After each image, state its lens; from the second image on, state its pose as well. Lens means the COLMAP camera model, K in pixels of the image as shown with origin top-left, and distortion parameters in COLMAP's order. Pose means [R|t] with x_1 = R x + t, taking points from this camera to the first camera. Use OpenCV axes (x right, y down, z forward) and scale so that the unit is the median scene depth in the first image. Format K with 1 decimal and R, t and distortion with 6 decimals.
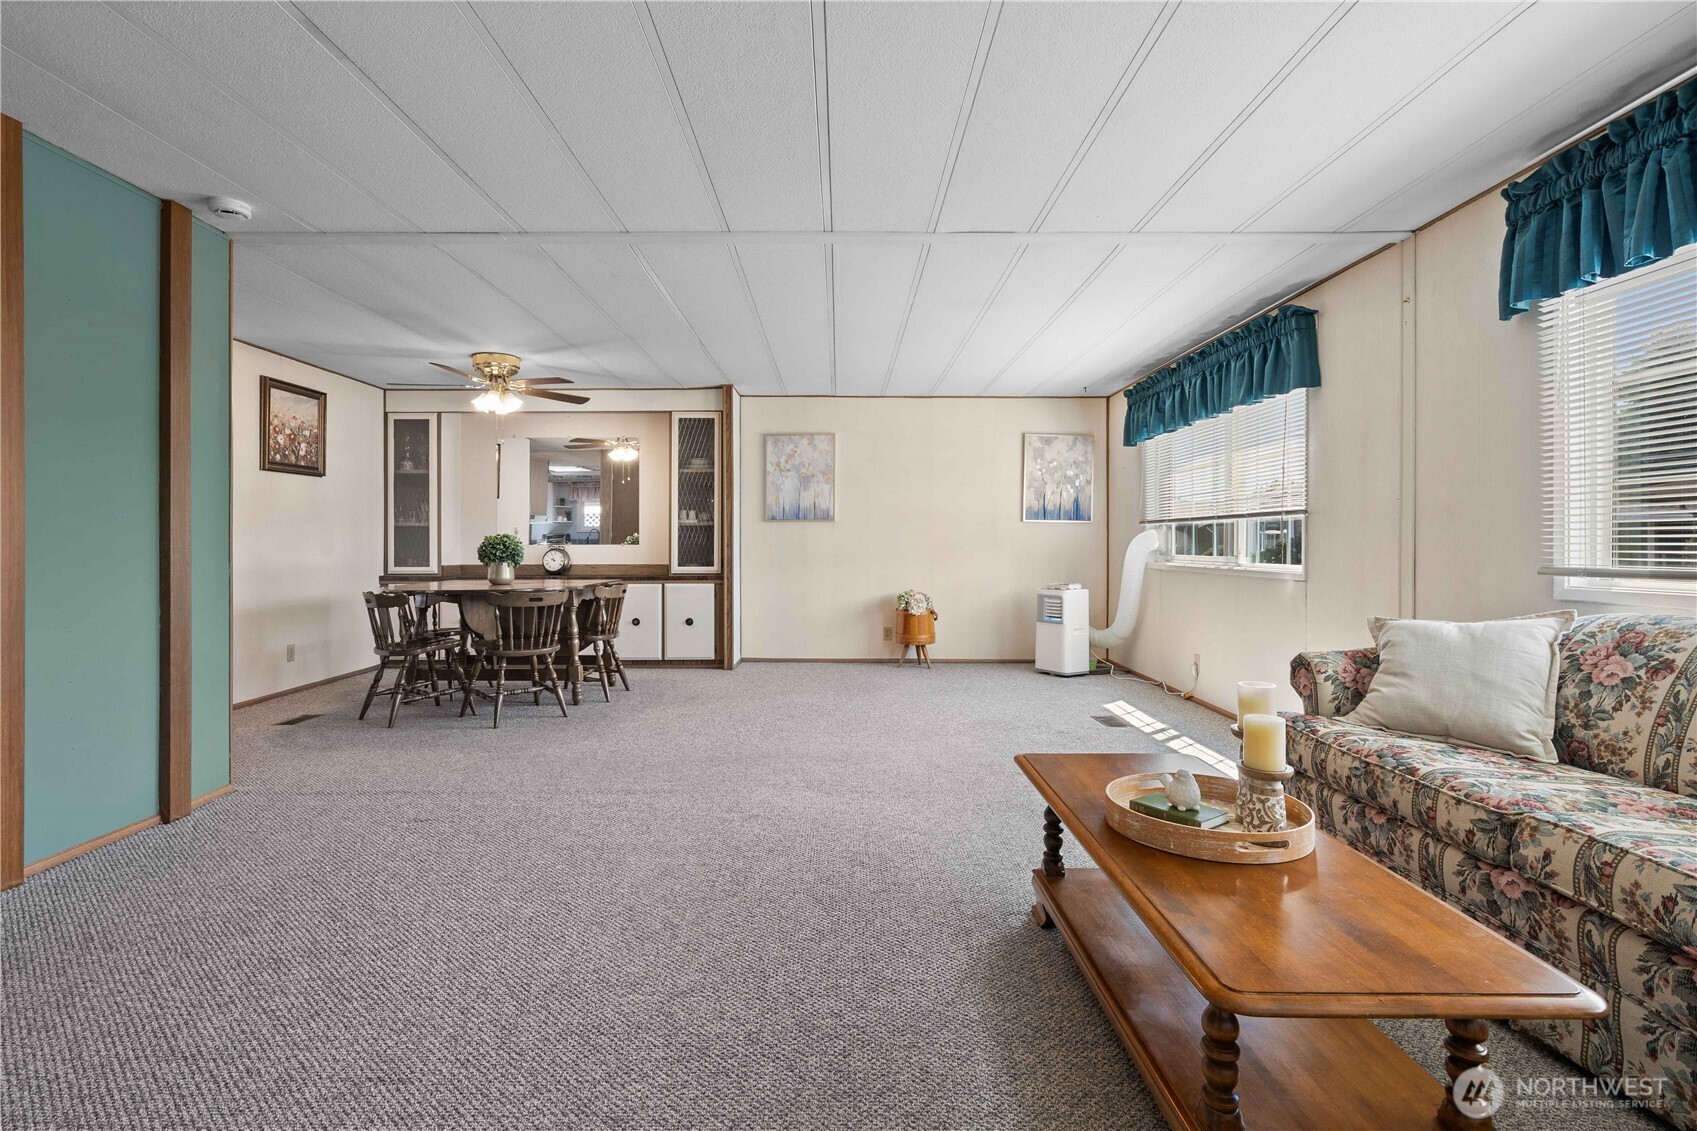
lens RADIAL K [[779.7, 0, 826.6], [0, 779.7, 543.6], [0, 0, 1]] dist [-0.005172, 0.003406]
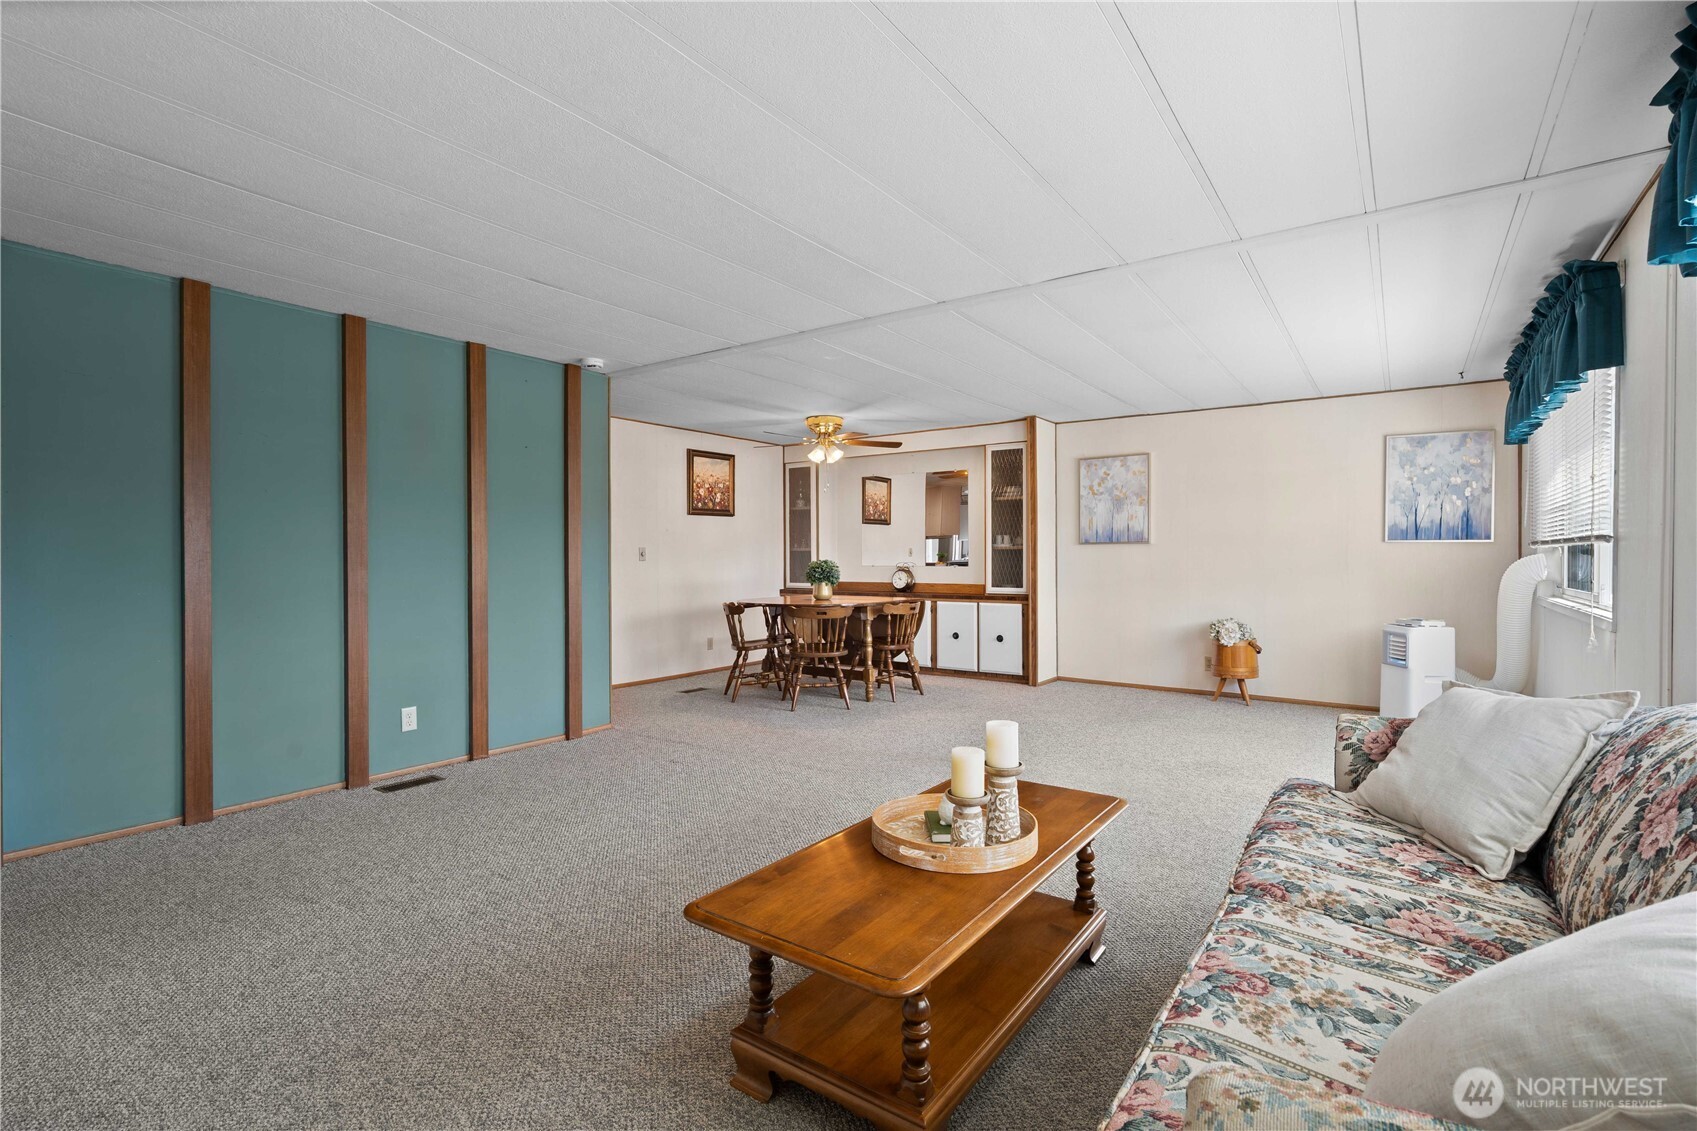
lens RADIAL K [[779.7, 0, 847.2], [0, 779.7, 564.7], [0, 0, 1]] dist [-0.005172, 0.003406]
pose [[0.819437, 0.005290, -0.573144, 0.271580], [0.001605, 0.999932, 0.011524, -0.015266], [0.573166, -0.010363, 0.819373, -0.007093]]
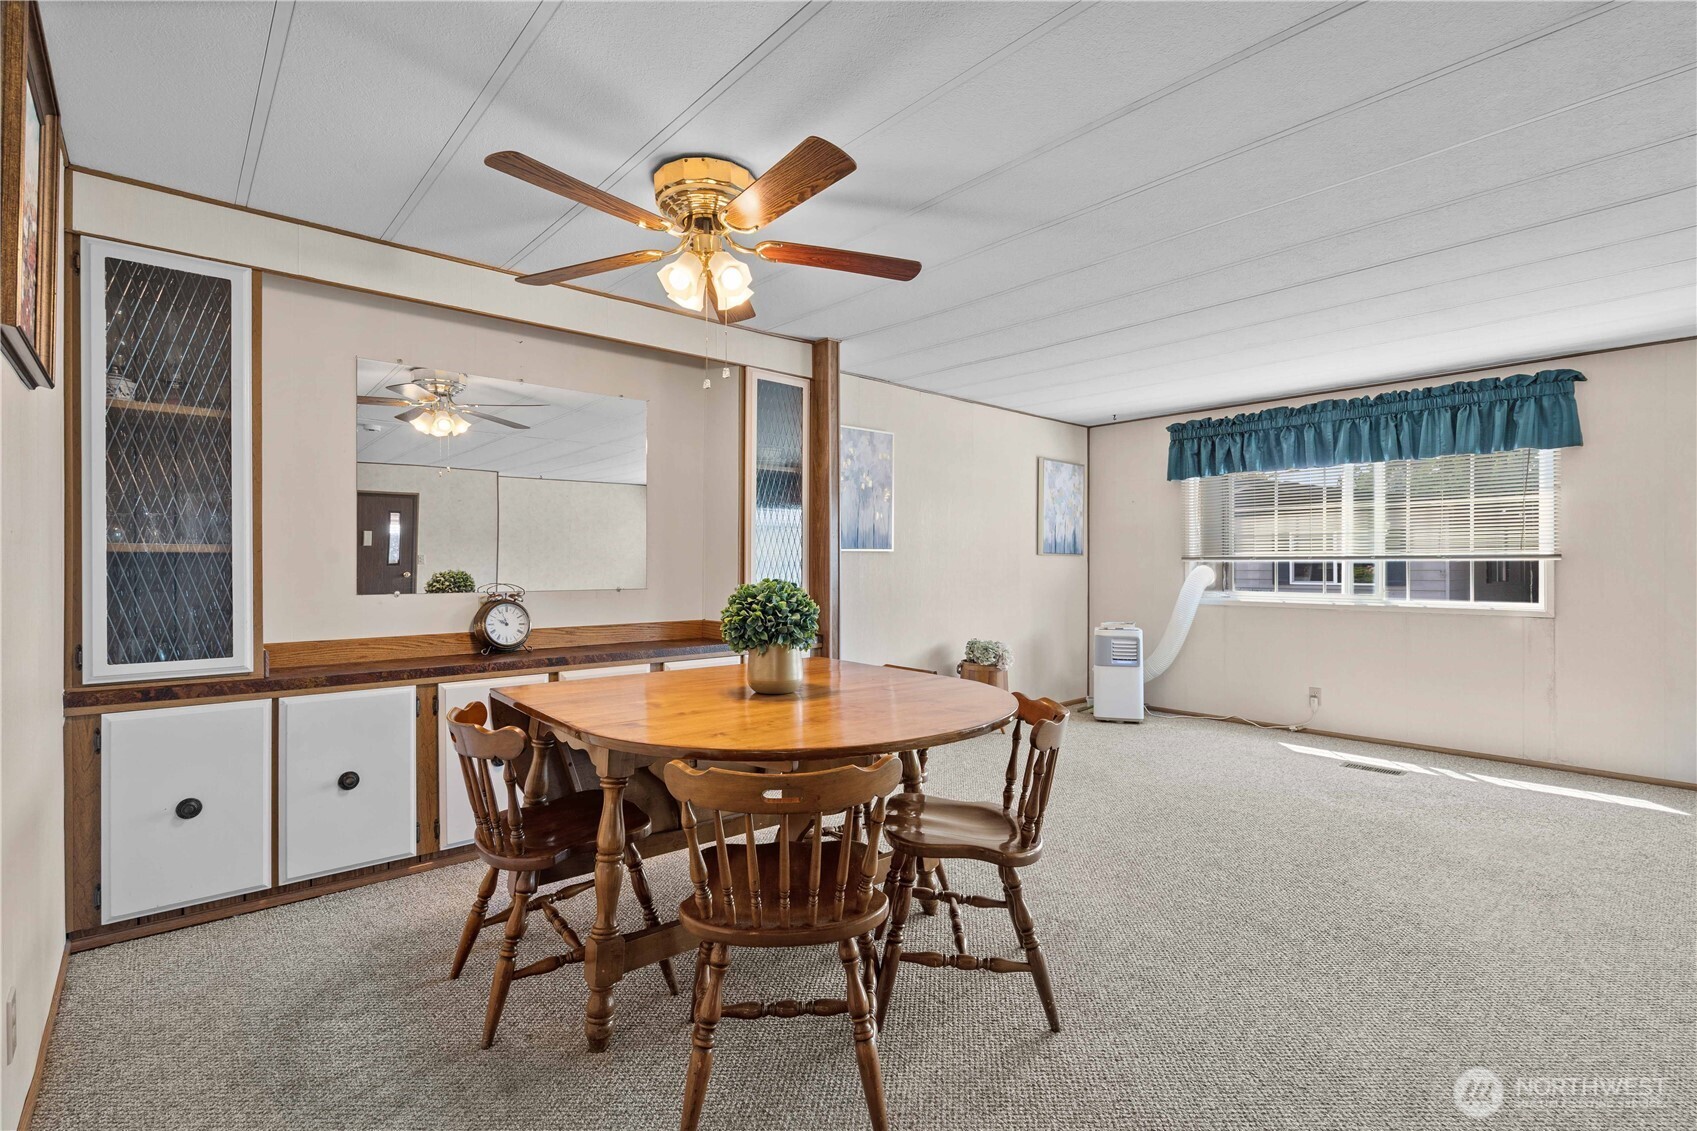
lens RADIAL K [[779.7, 0, 826.3], [0, 779.7, 576.1], [0, 0, 1]] dist [-0.005172, 0.003406]
pose [[0.749756, -0.008198, 0.661664, -0.555749], [0.000126, 0.999925, 0.012247, -0.016131], [-0.661715, -0.009099, 0.749701, 0.516232]]
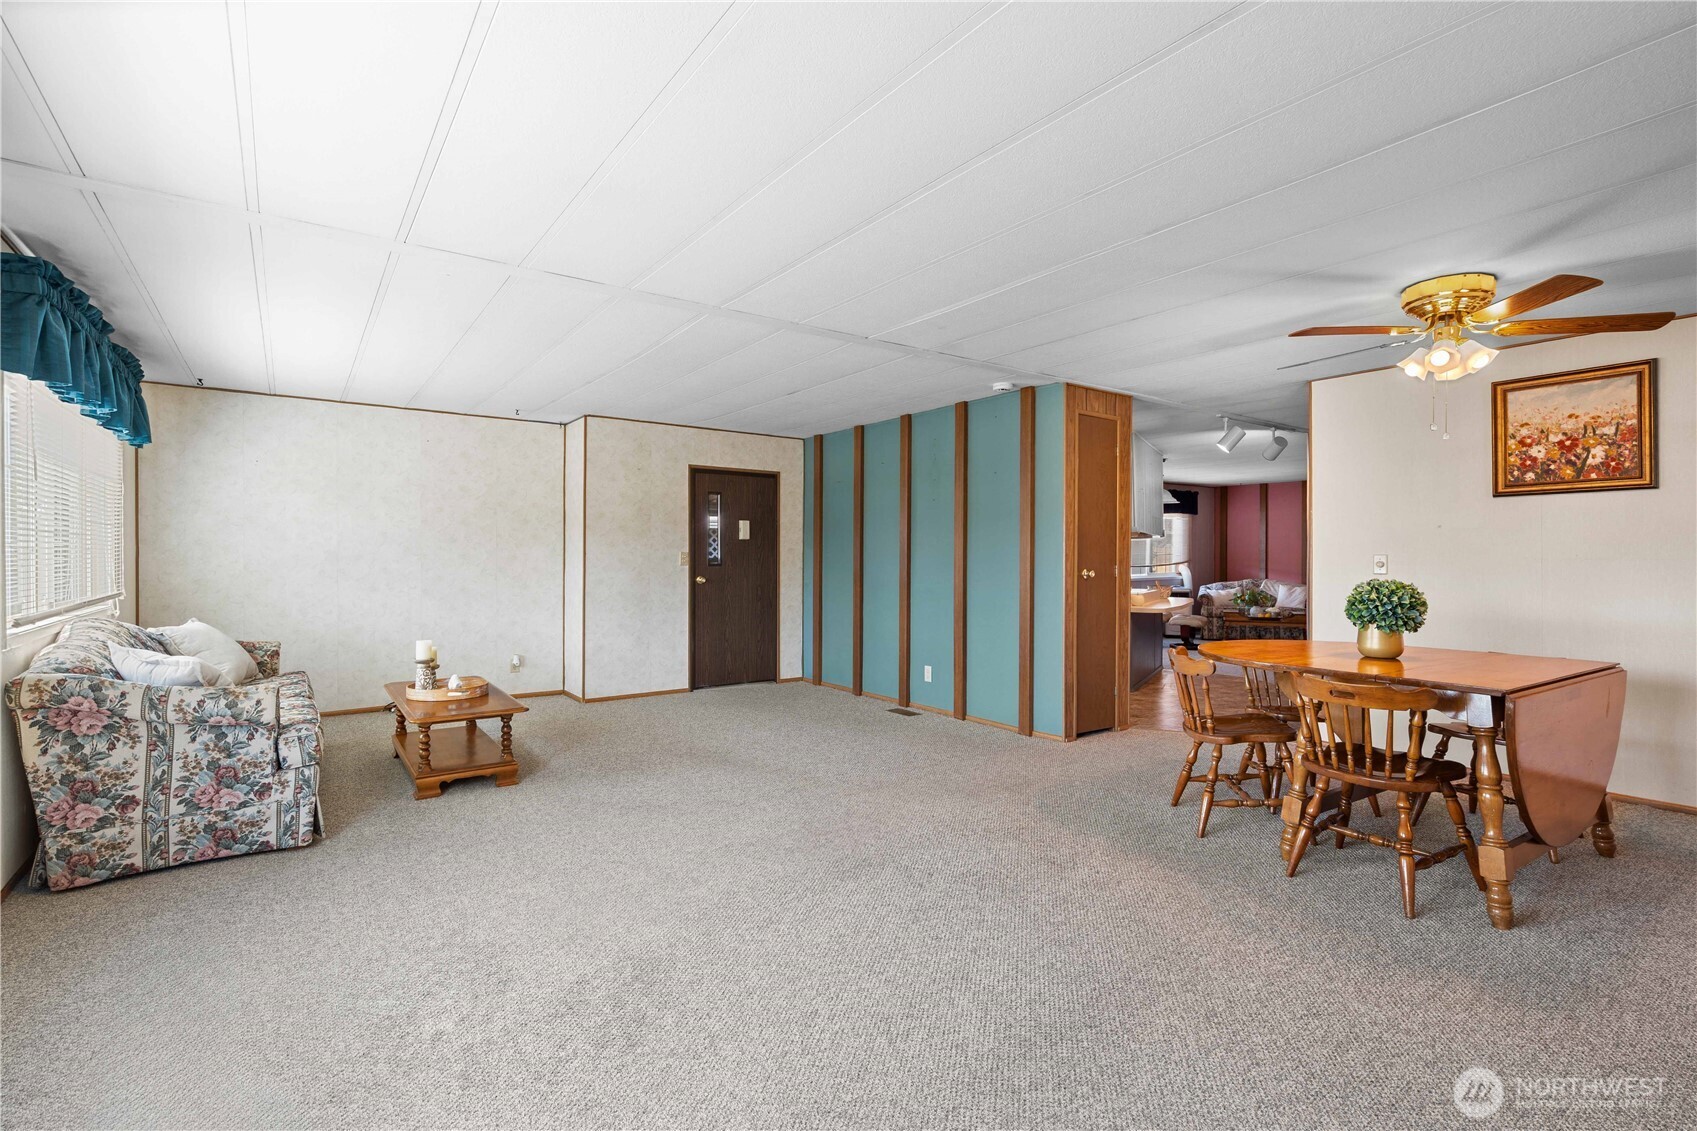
lens RADIAL K [[779.7, 0, 834.8], [0, 779.7, 536.0], [0, 0, 1]] dist [-0.005172, 0.003406]
pose [[-0.807156, -0.016907, -0.590097, 0.258251], [-0.004088, 0.999726, -0.023052, -0.025534], [0.590325, -0.016195, -0.807003, 1.007900]]
